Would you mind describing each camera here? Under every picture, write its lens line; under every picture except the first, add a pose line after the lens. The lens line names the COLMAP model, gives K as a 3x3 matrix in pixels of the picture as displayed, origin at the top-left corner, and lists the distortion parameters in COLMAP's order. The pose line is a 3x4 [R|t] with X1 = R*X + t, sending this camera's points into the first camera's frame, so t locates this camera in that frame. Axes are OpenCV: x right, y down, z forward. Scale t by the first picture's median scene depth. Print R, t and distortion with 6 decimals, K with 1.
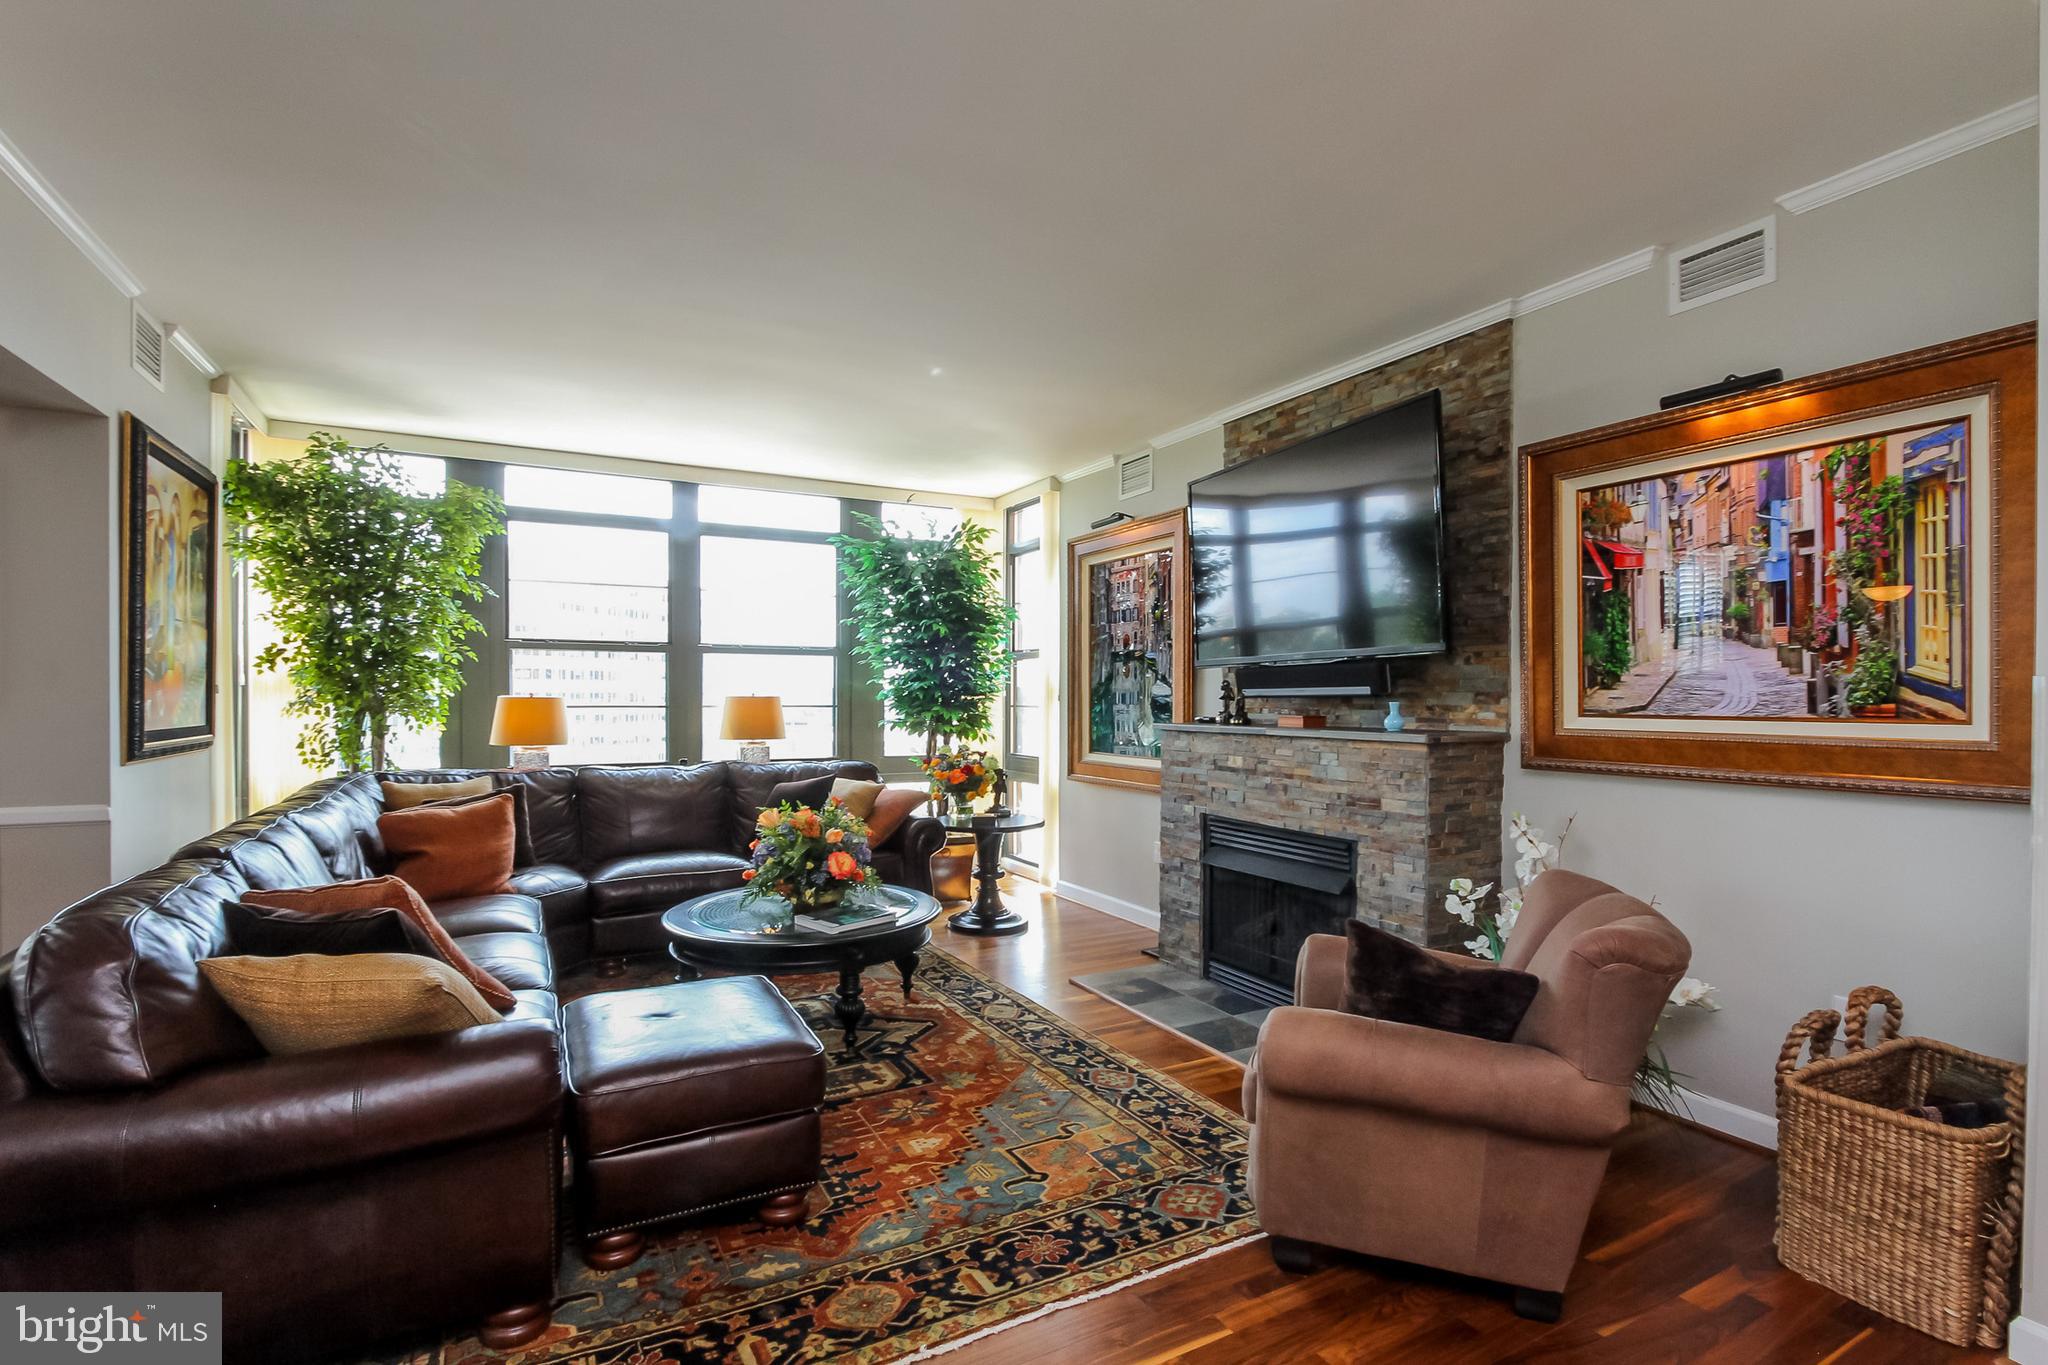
lens RADIAL K [[960.5, 0, 1032.6], [0, 960.5, 717.8], [0, 0, 1]] dist [-0.019282, 0.003016]
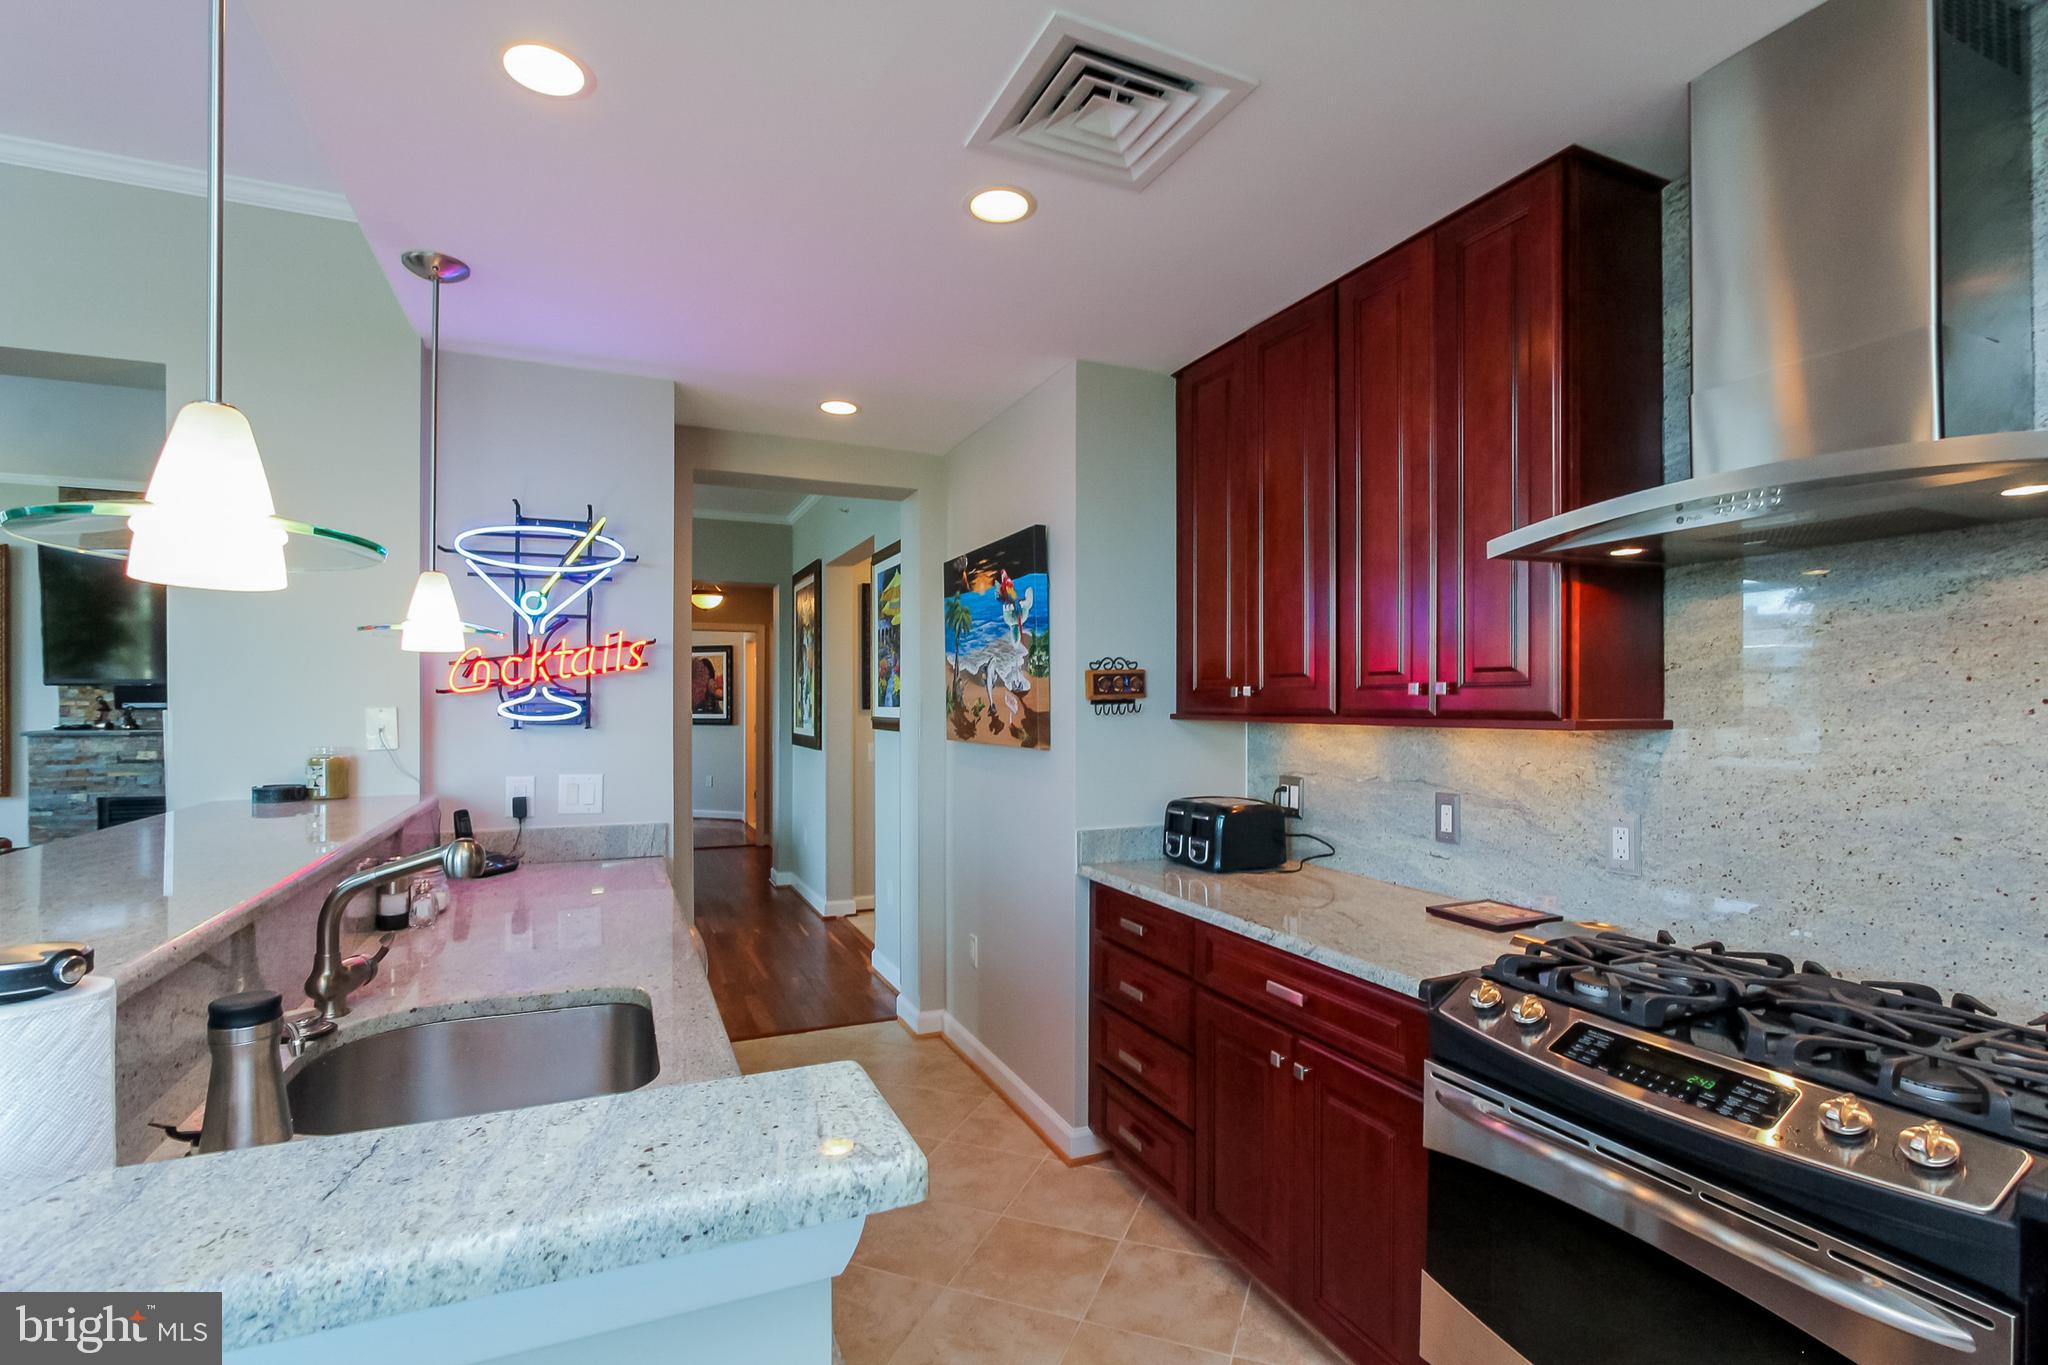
lens RADIAL K [[960.5, 0, 1046.9], [0, 960.5, 699.6], [0, 0, 1]] dist [-0.019282, 0.003016]
pose [[0.053139, -0.000859, 0.998587, -1.295310], [0.017797, 0.999842, -0.000087, -0.014107], [-0.998429, 0.017777, 0.053146, -0.444901]]
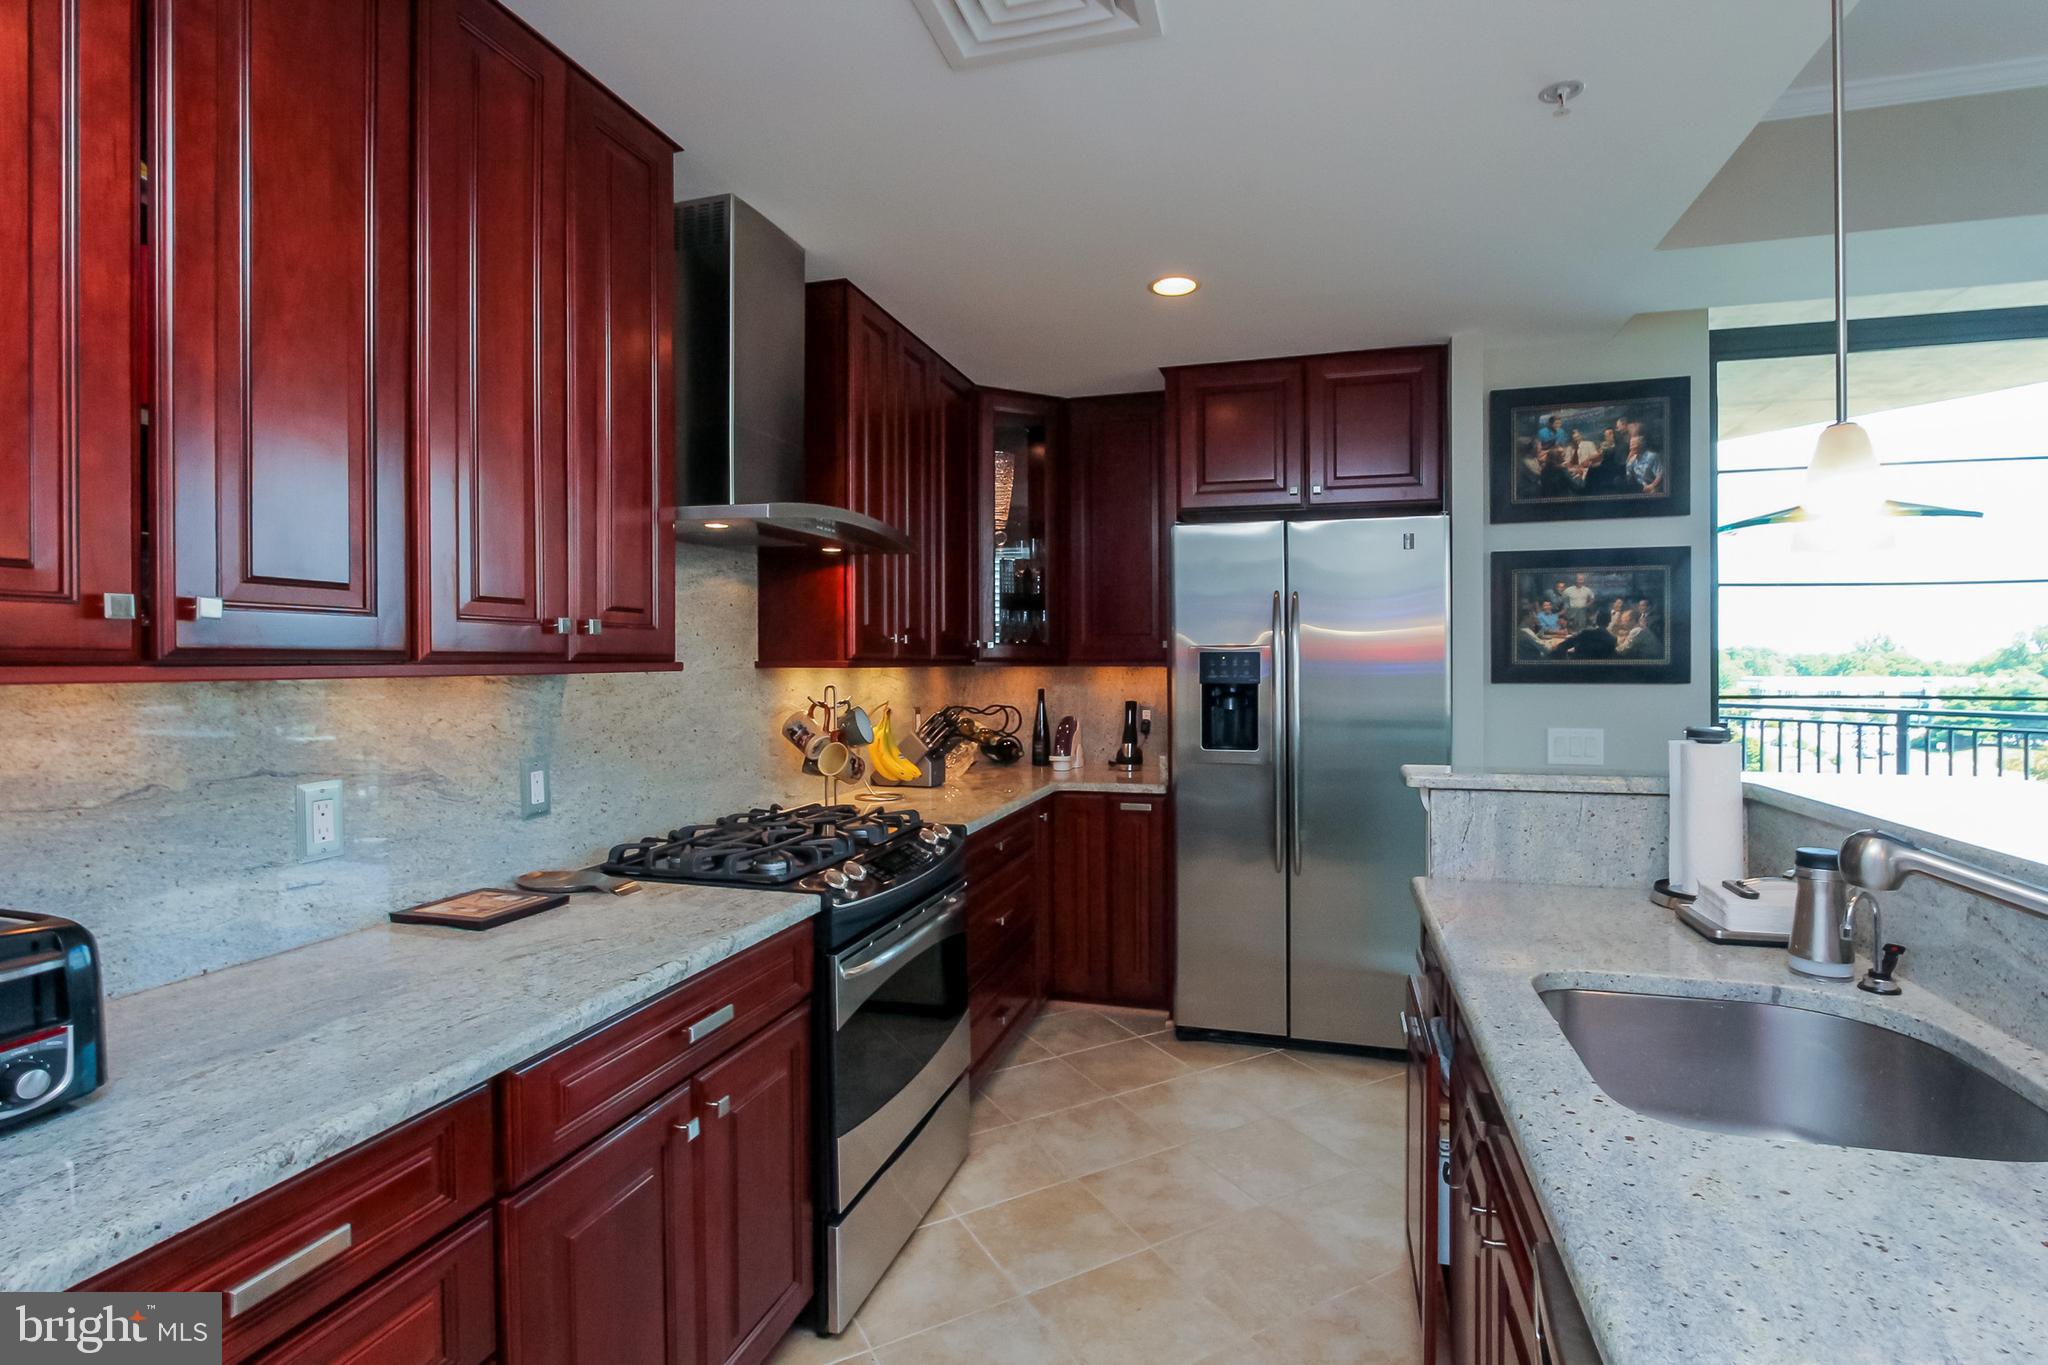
lens RADIAL K [[960.5, 0, 1037.6], [0, 960.5, 665.5], [0, 0, 1]] dist [-0.019282, 0.003016]
pose [[-0.697611, 0.001656, -0.716475, -0.498399], [-0.013122, 0.999800, 0.015087, -0.006953], [0.716357, 0.019927, -0.697449, -0.143475]]
